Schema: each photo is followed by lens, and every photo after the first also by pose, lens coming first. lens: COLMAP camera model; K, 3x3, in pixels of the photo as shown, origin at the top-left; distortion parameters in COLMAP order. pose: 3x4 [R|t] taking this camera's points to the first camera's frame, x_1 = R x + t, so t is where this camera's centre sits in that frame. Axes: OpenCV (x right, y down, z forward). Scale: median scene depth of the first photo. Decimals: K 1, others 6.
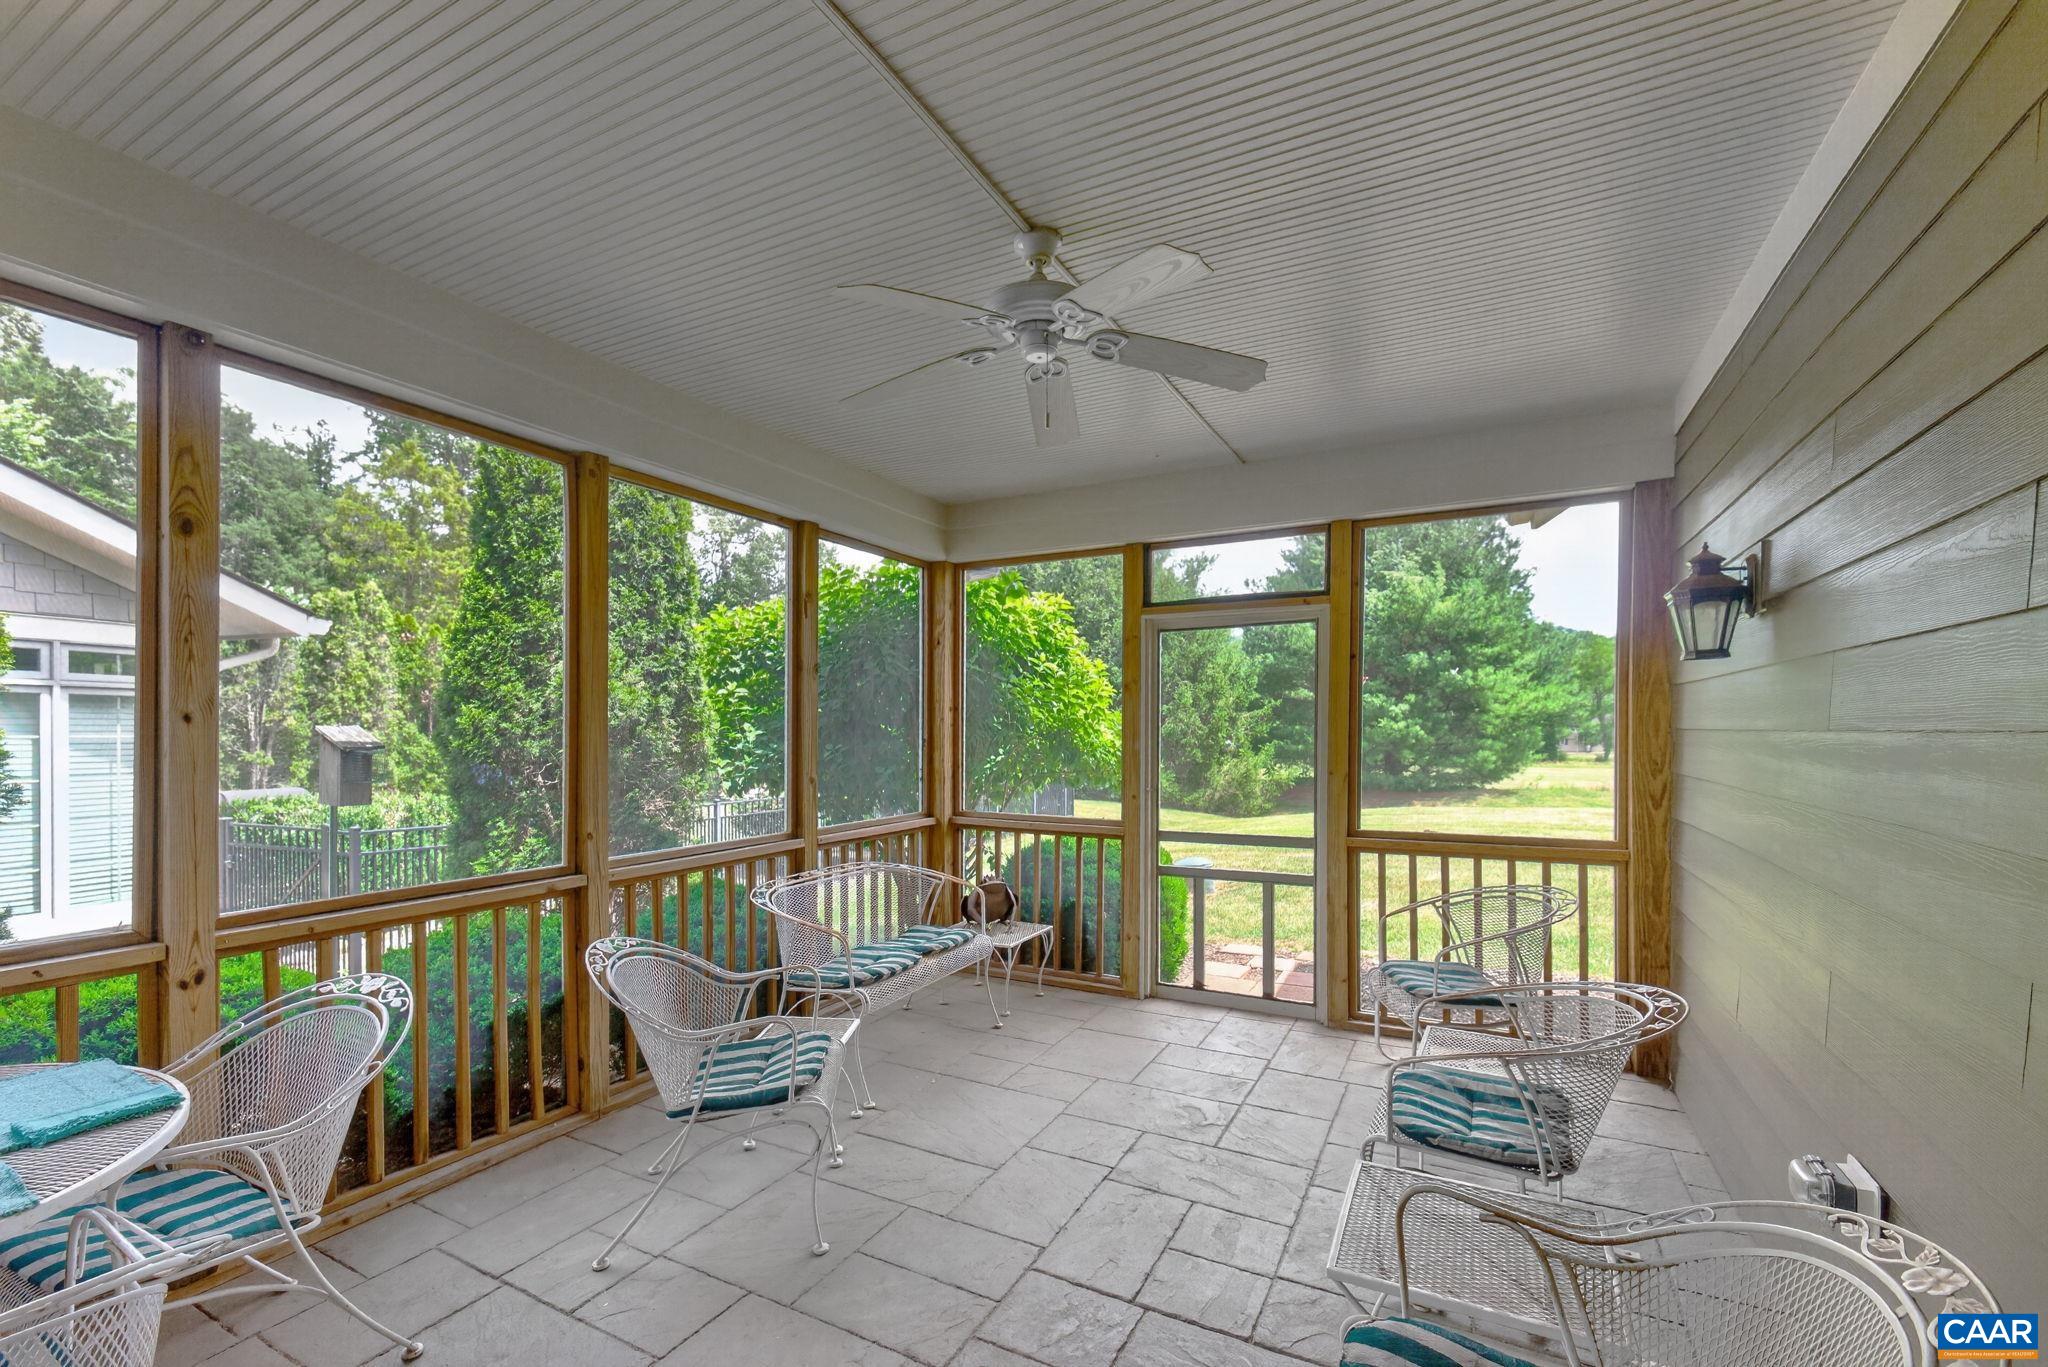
lens RADIAL K [[874.3, 0, 1019.4], [0, 874.3, 725.4], [0, 0, 1]] dist [-0.000578, -0.000065]
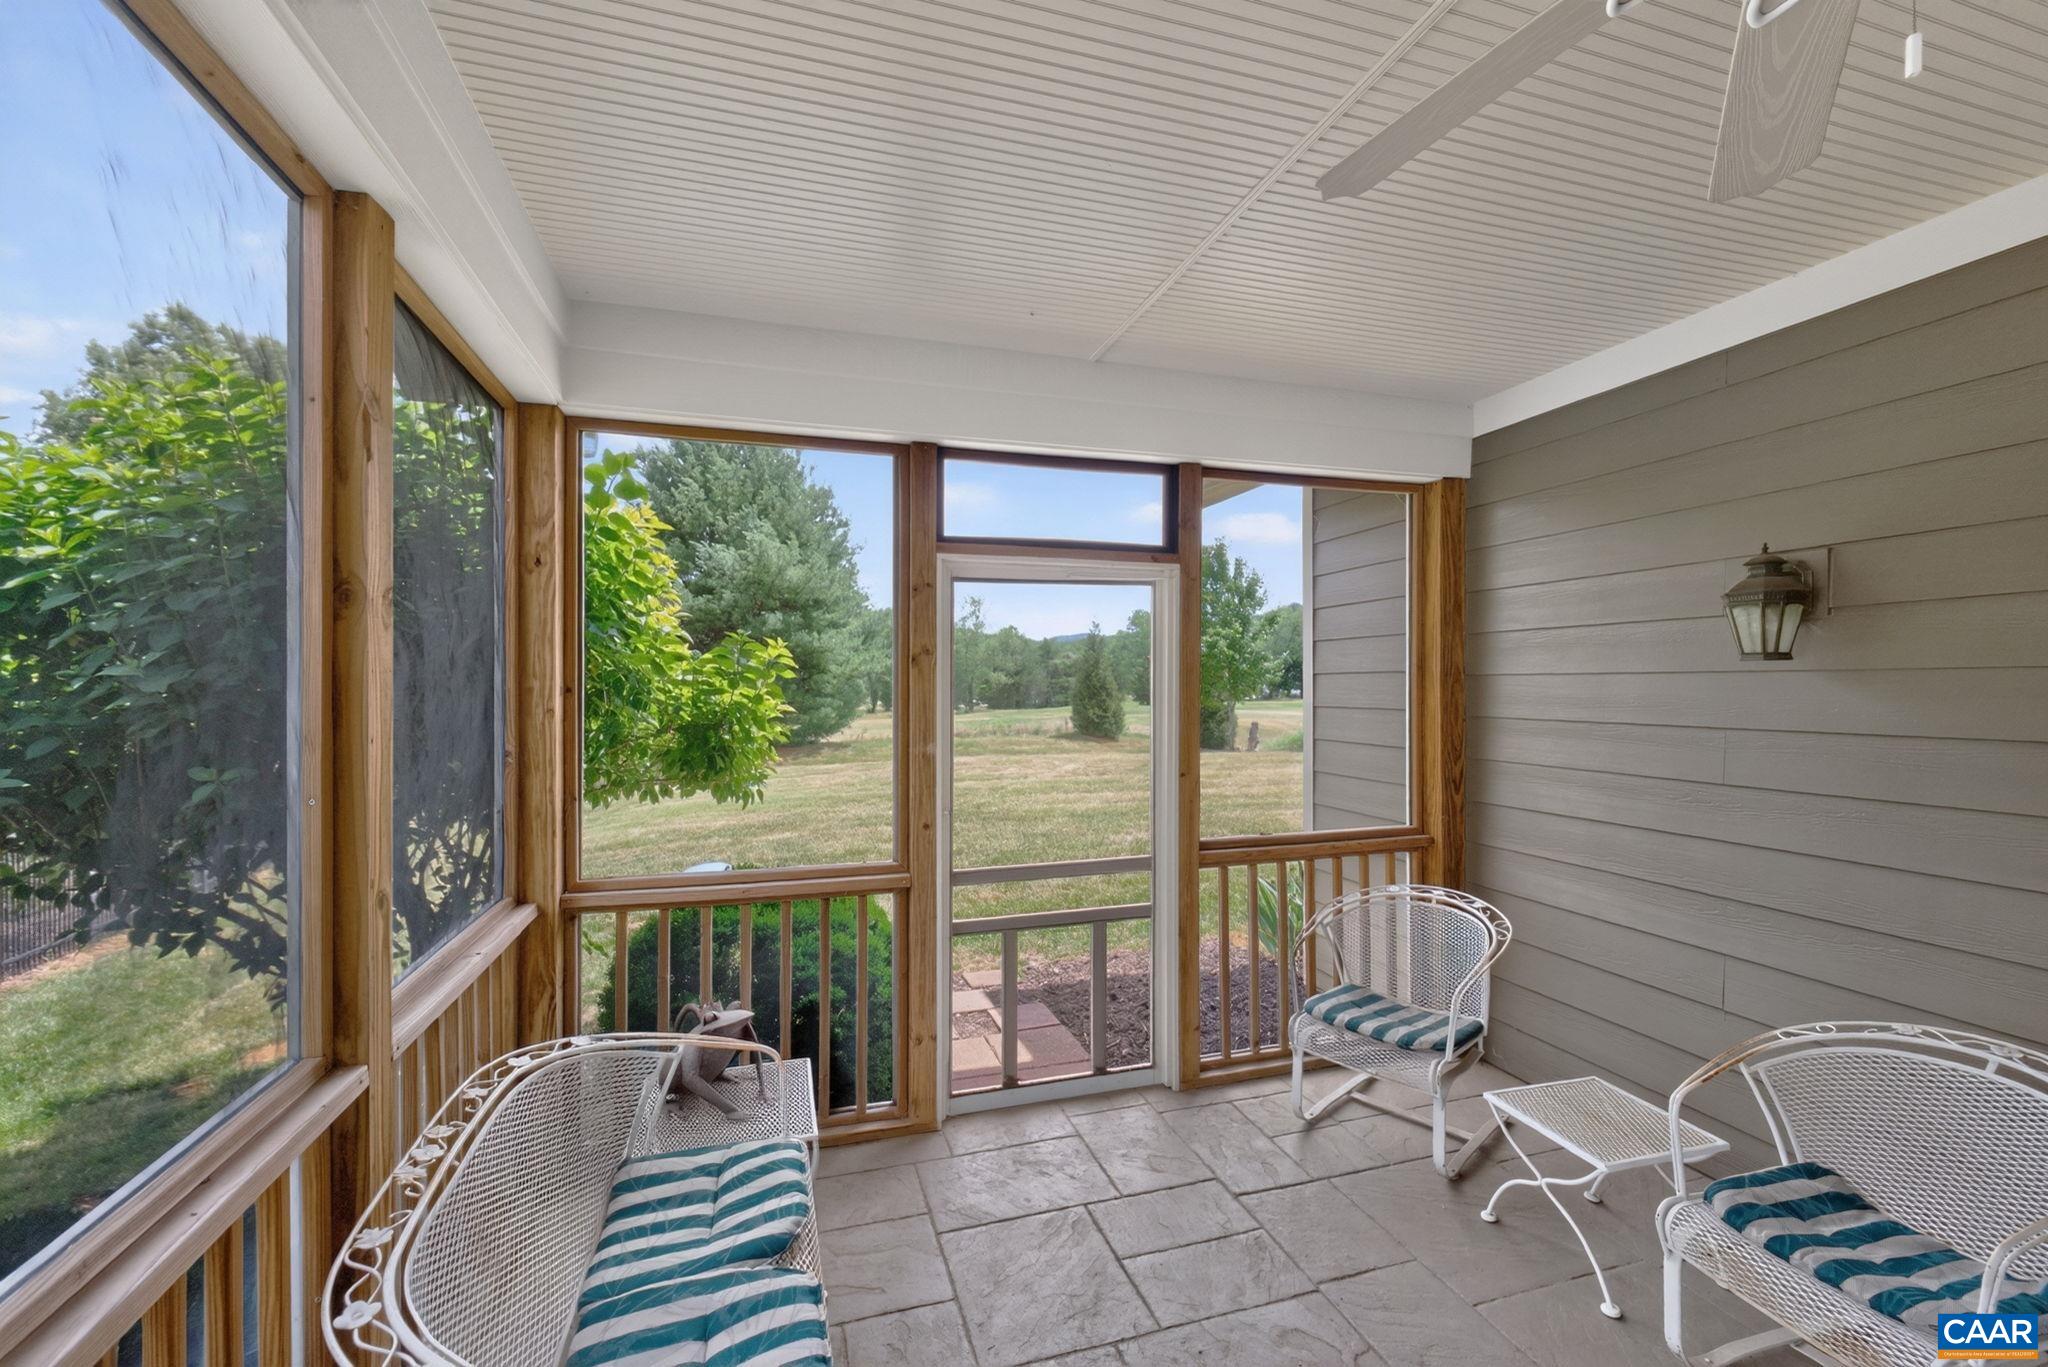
lens RADIAL K [[852.6, 0, 1019.4], [0, 852.6, 676.7], [0, 0, 1]] dist [-0.001519, -0.000242]
pose [[0.714779, 0.005352, 0.699330, -0.242773], [-0.001461, 0.999980, -0.006159, -0.025273], [-0.699349, 0.003381, 0.714773, 0.438255]]
